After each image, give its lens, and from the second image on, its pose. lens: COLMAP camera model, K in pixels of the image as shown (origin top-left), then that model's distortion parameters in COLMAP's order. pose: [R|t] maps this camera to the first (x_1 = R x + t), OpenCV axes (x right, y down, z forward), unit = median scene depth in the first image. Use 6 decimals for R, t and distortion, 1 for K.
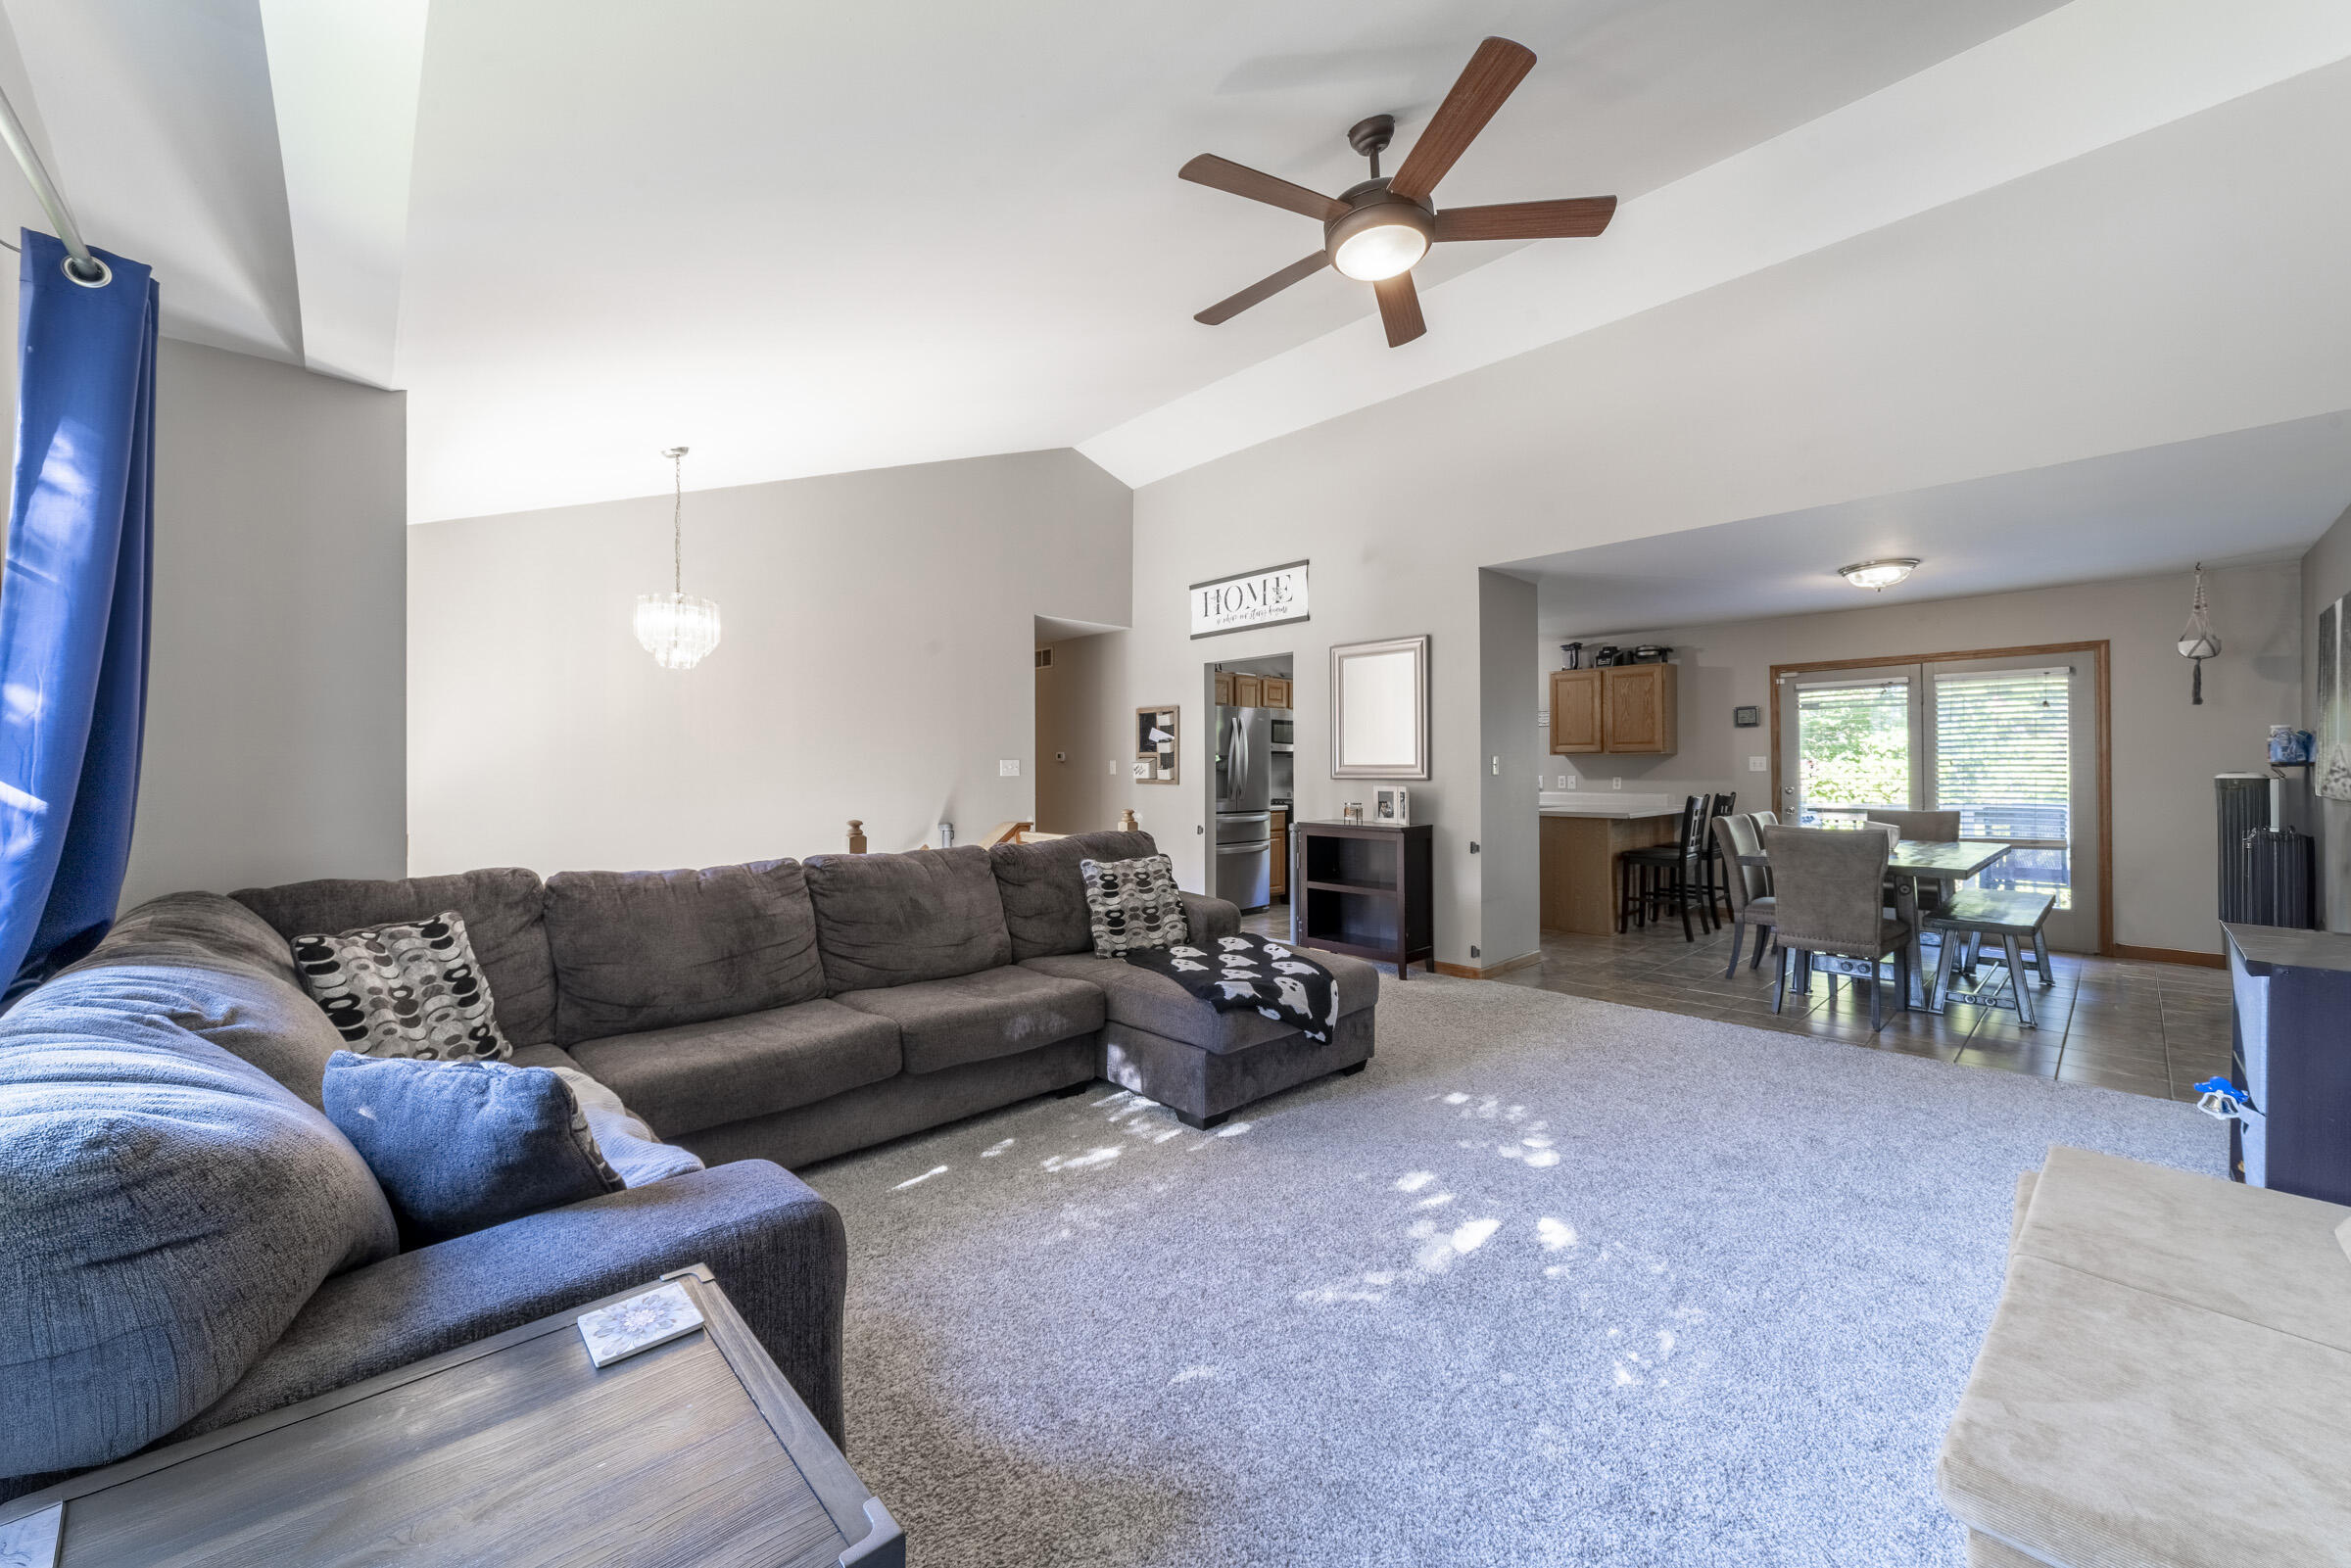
lens RADIAL K [[899.8, 0, 1163.6], [0, 899.8, 767.8], [0, 0, 1]] dist [-0.019038, 0.005603]
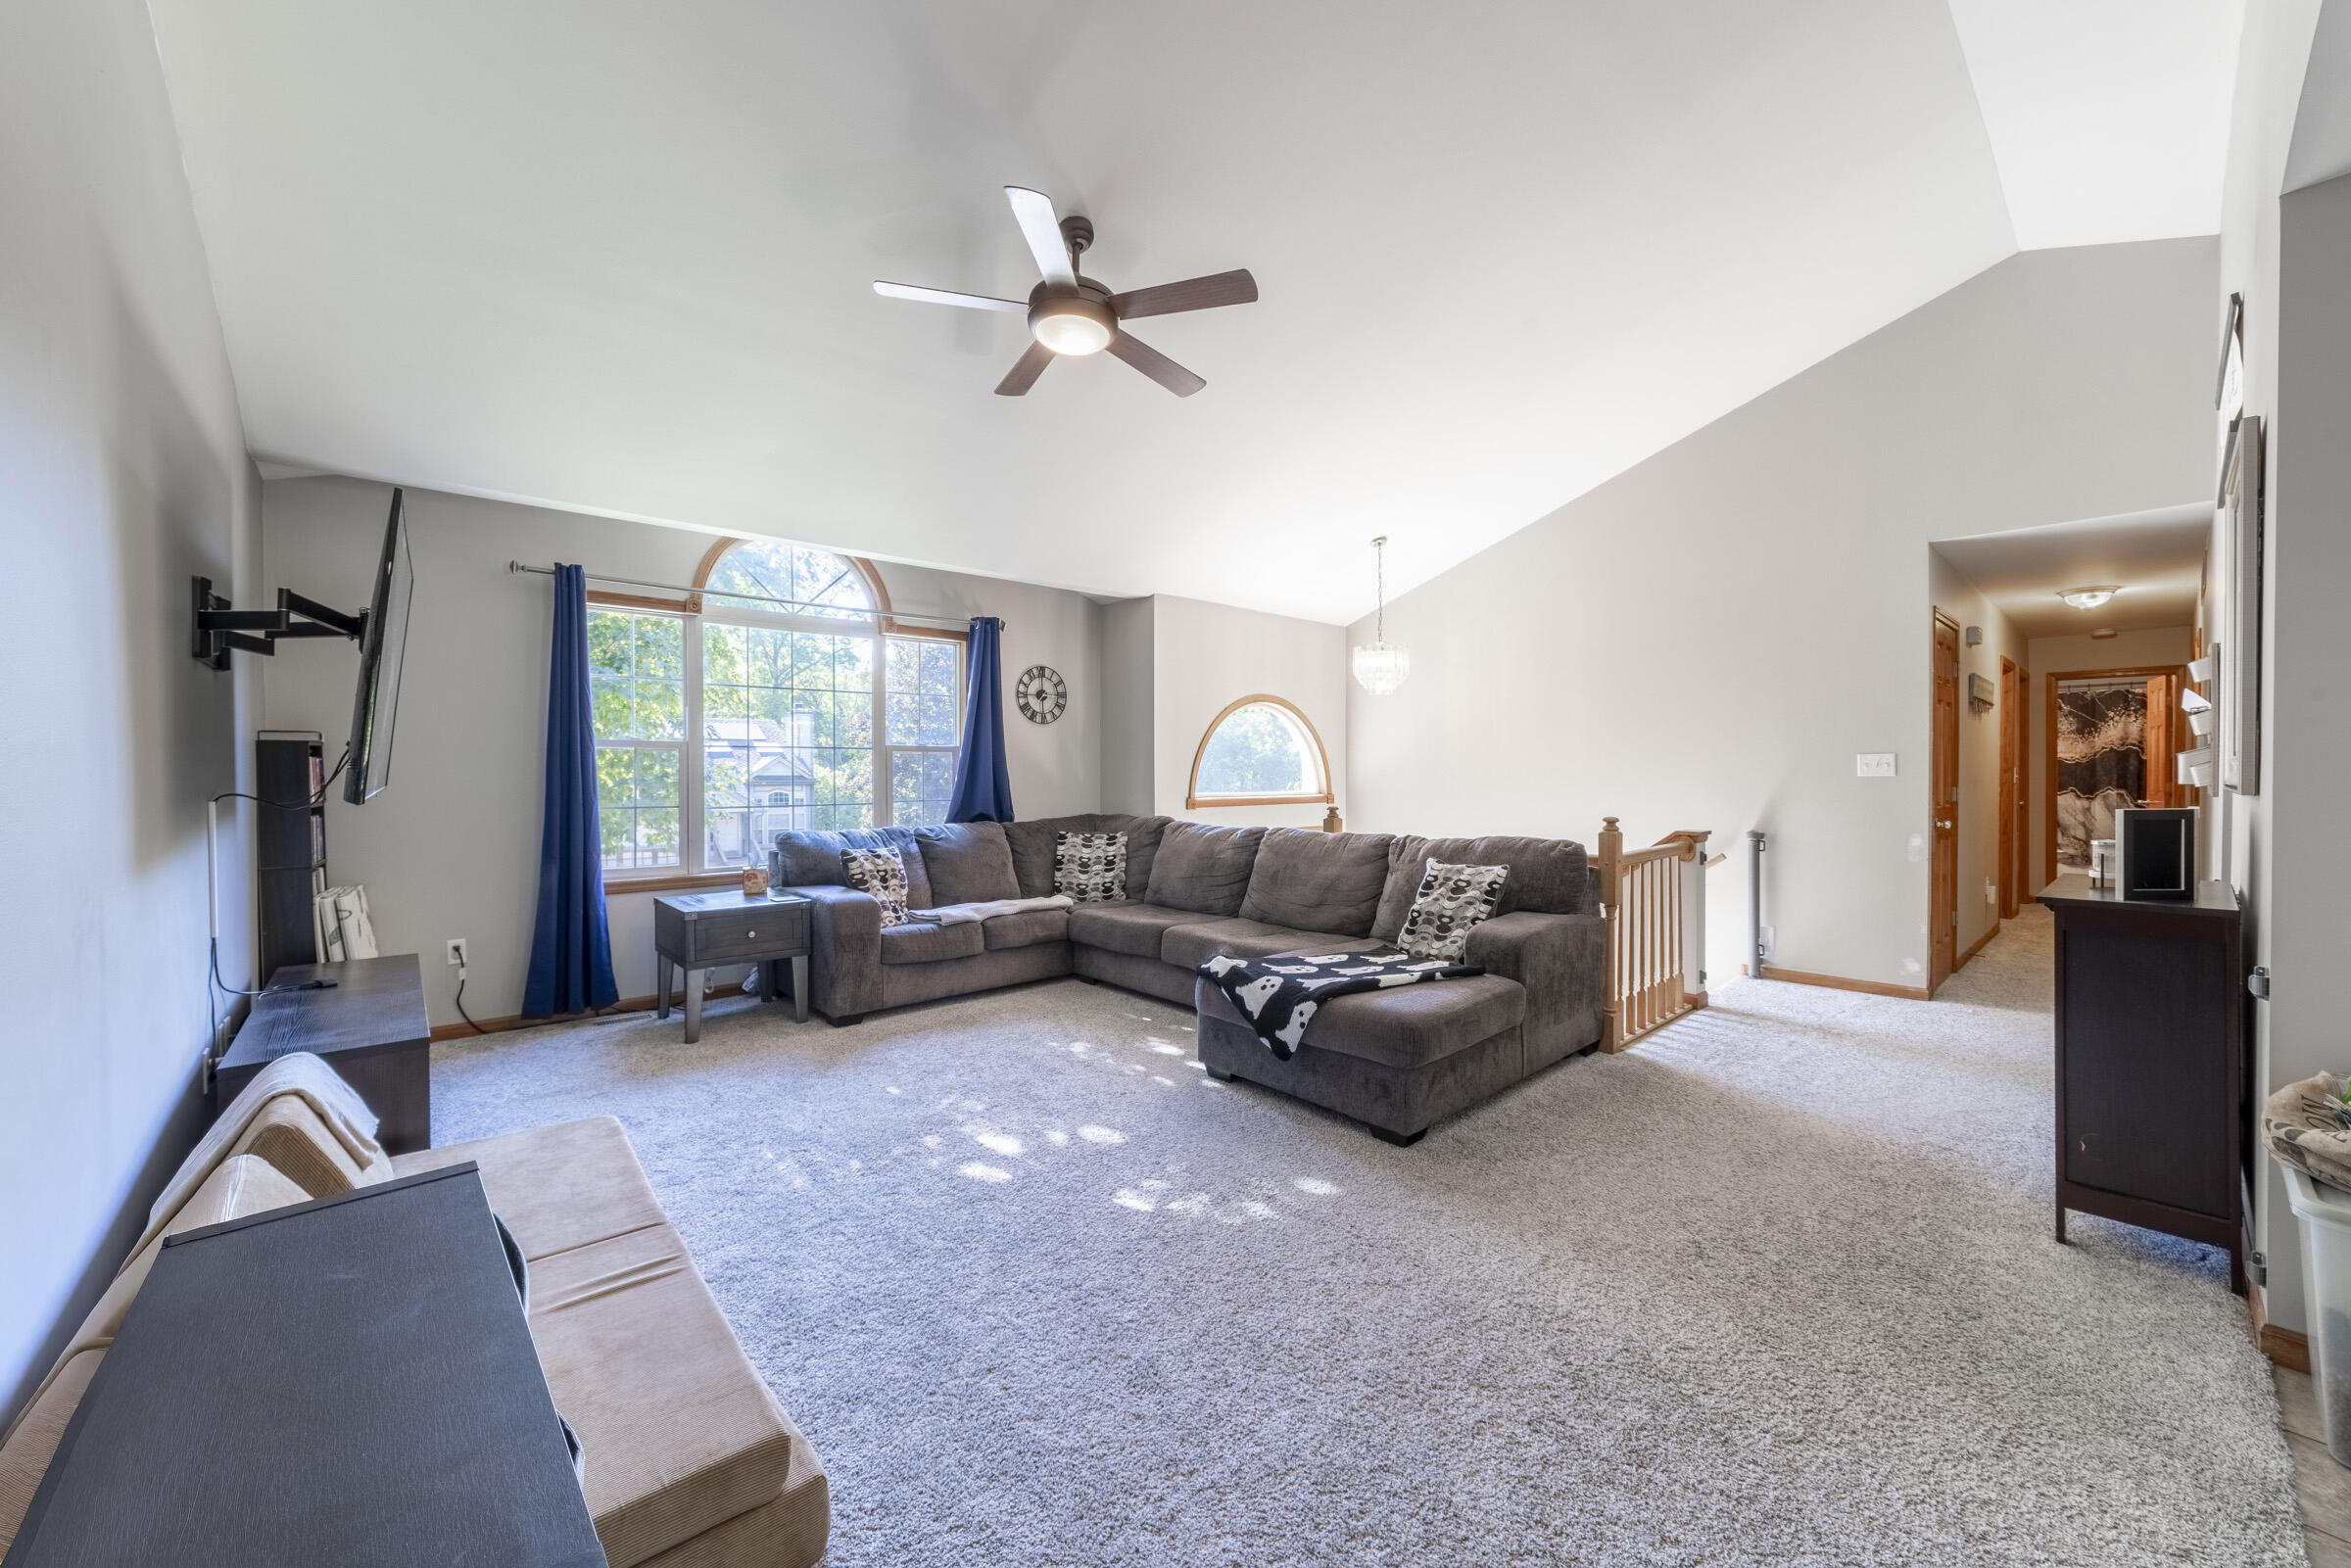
lens RADIAL K [[899.8, 0, 1173.3], [0, 899.8, 778.1], [0, 0, 1]] dist [-0.019038, 0.005603]
pose [[-0.021274, 0.012364, -0.999697, 0.665507], [0.003797, 0.999917, 0.012286, -0.000269], [0.999766, -0.003535, -0.021319, 0.534699]]
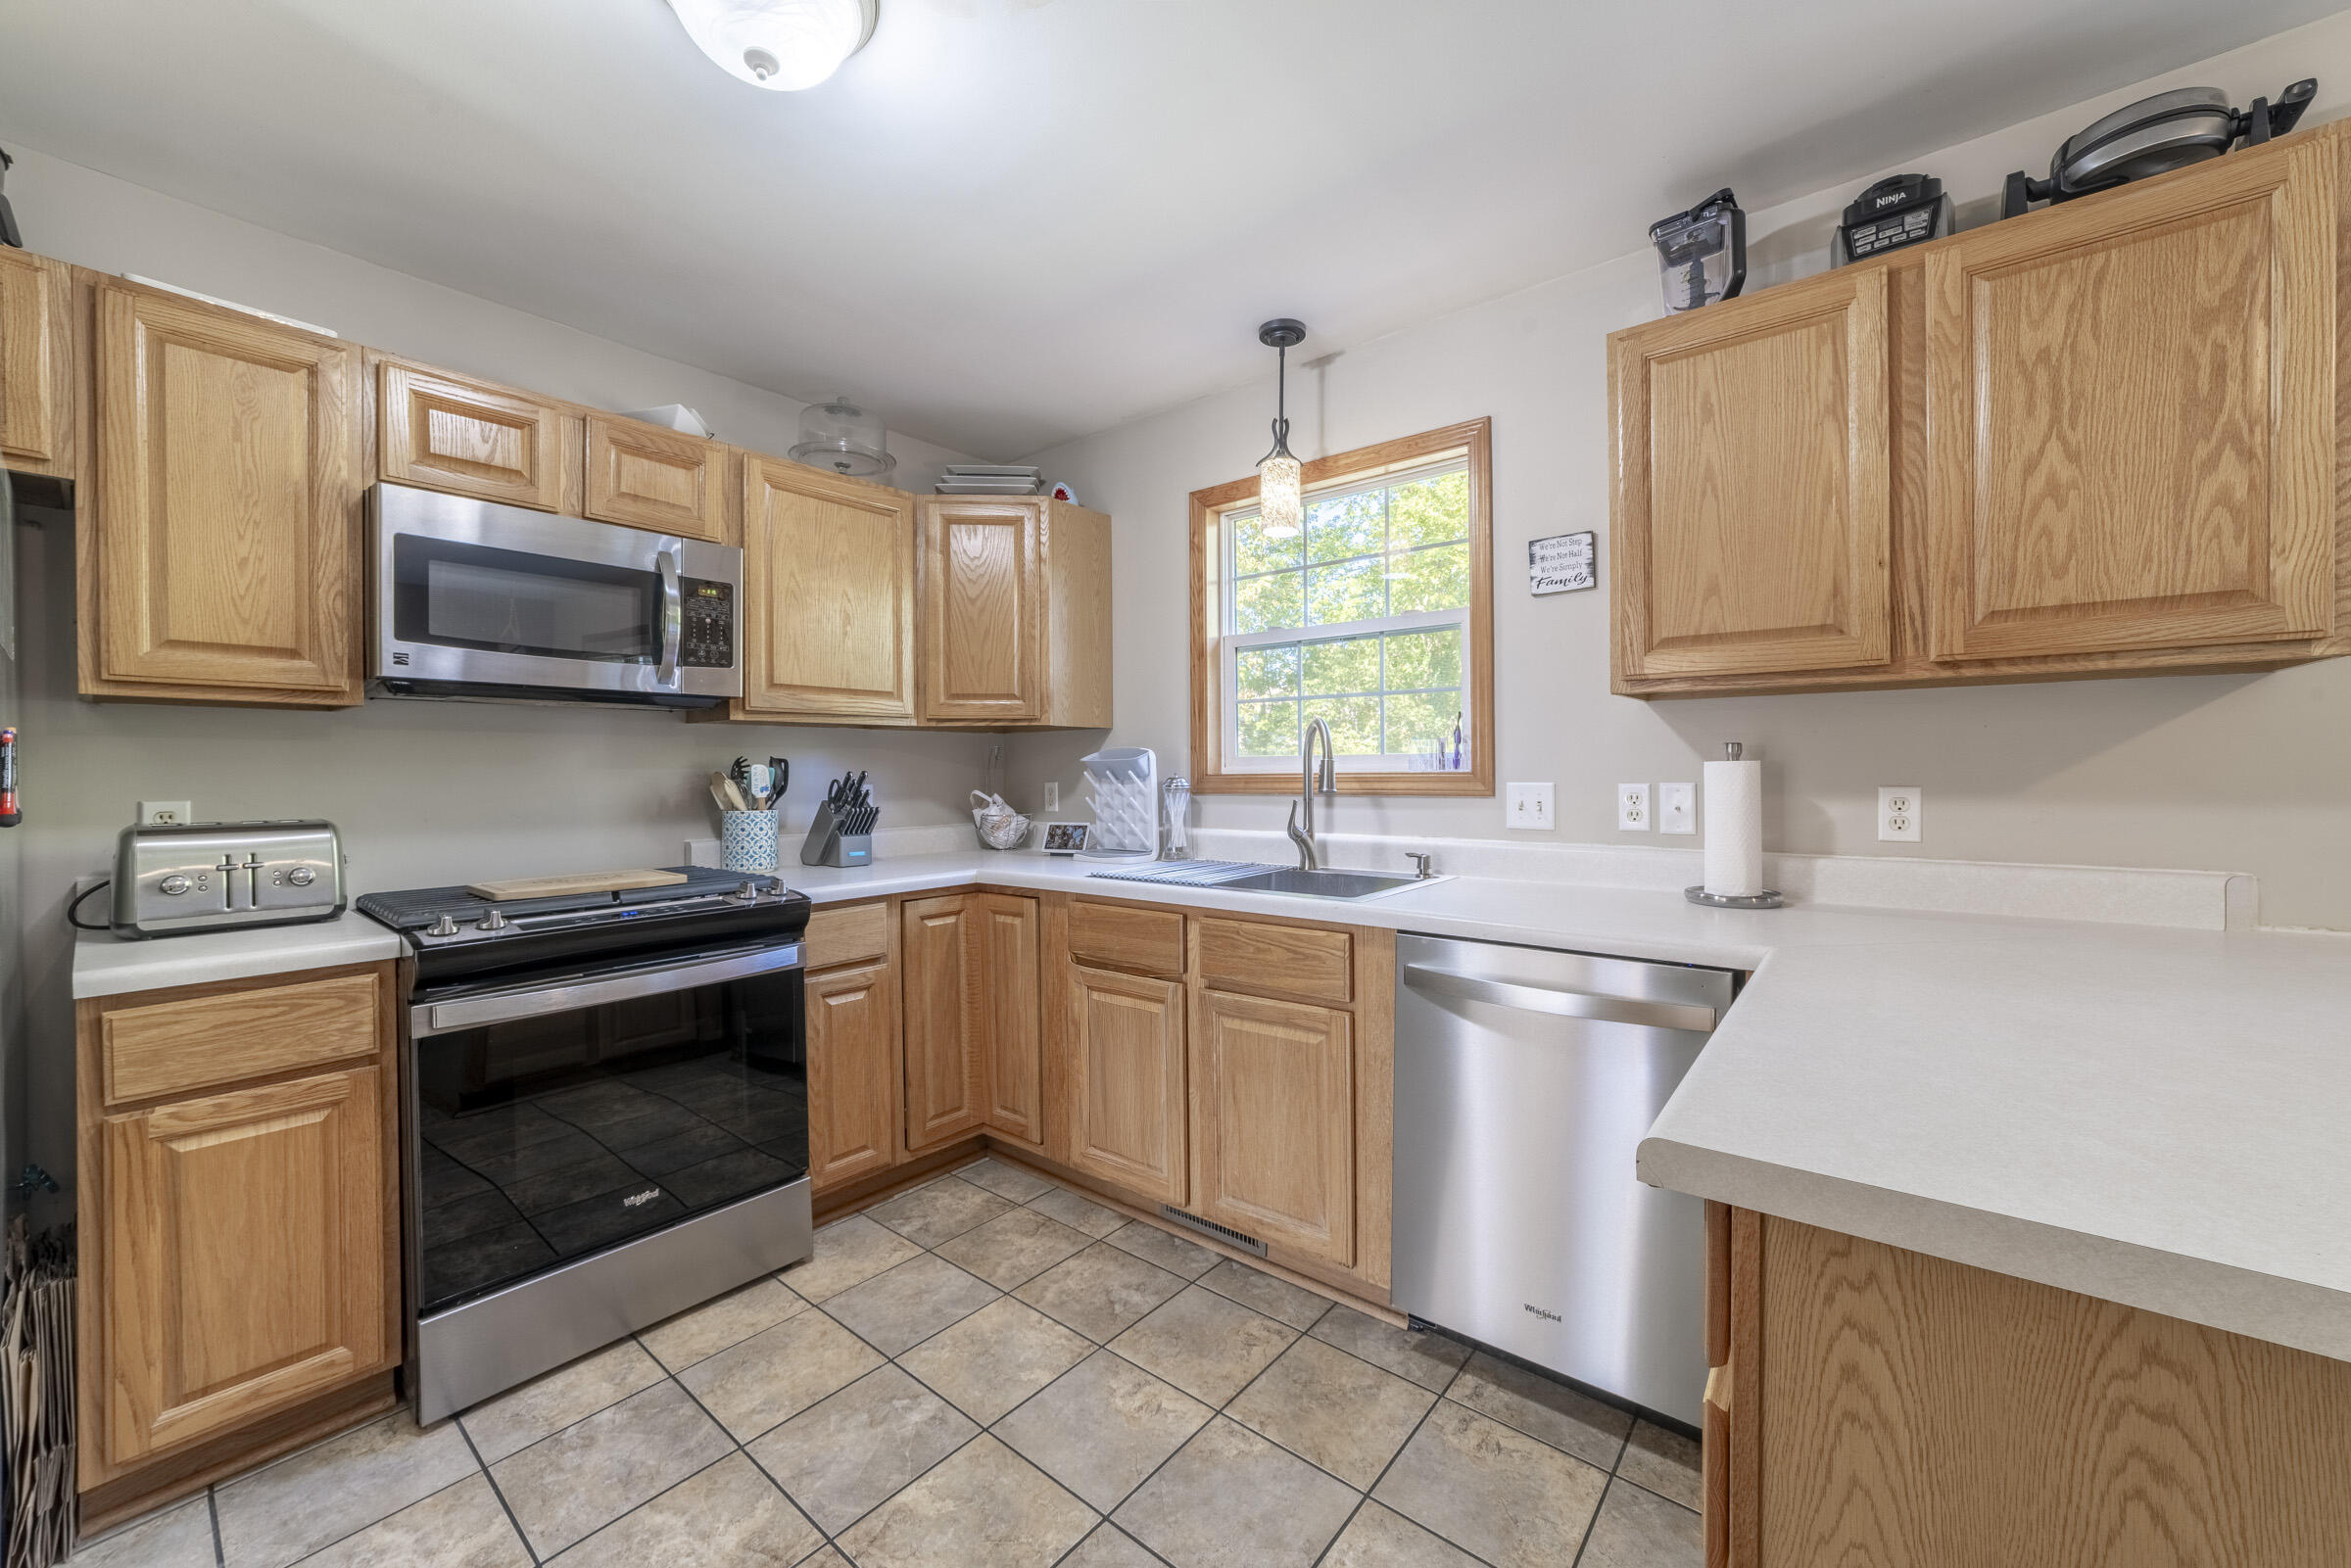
lens RADIAL K [[899.8, 0, 1172.5], [0, 899.8, 768.7], [0, 0, 1]] dist [-0.019038, 0.005603]
pose [[0.988864, -0.003317, 0.148785, 0.410392], [0.003077, 0.999994, 0.001845, 0.006973], [-0.148791, -0.001367, 0.988868, 1.137582]]
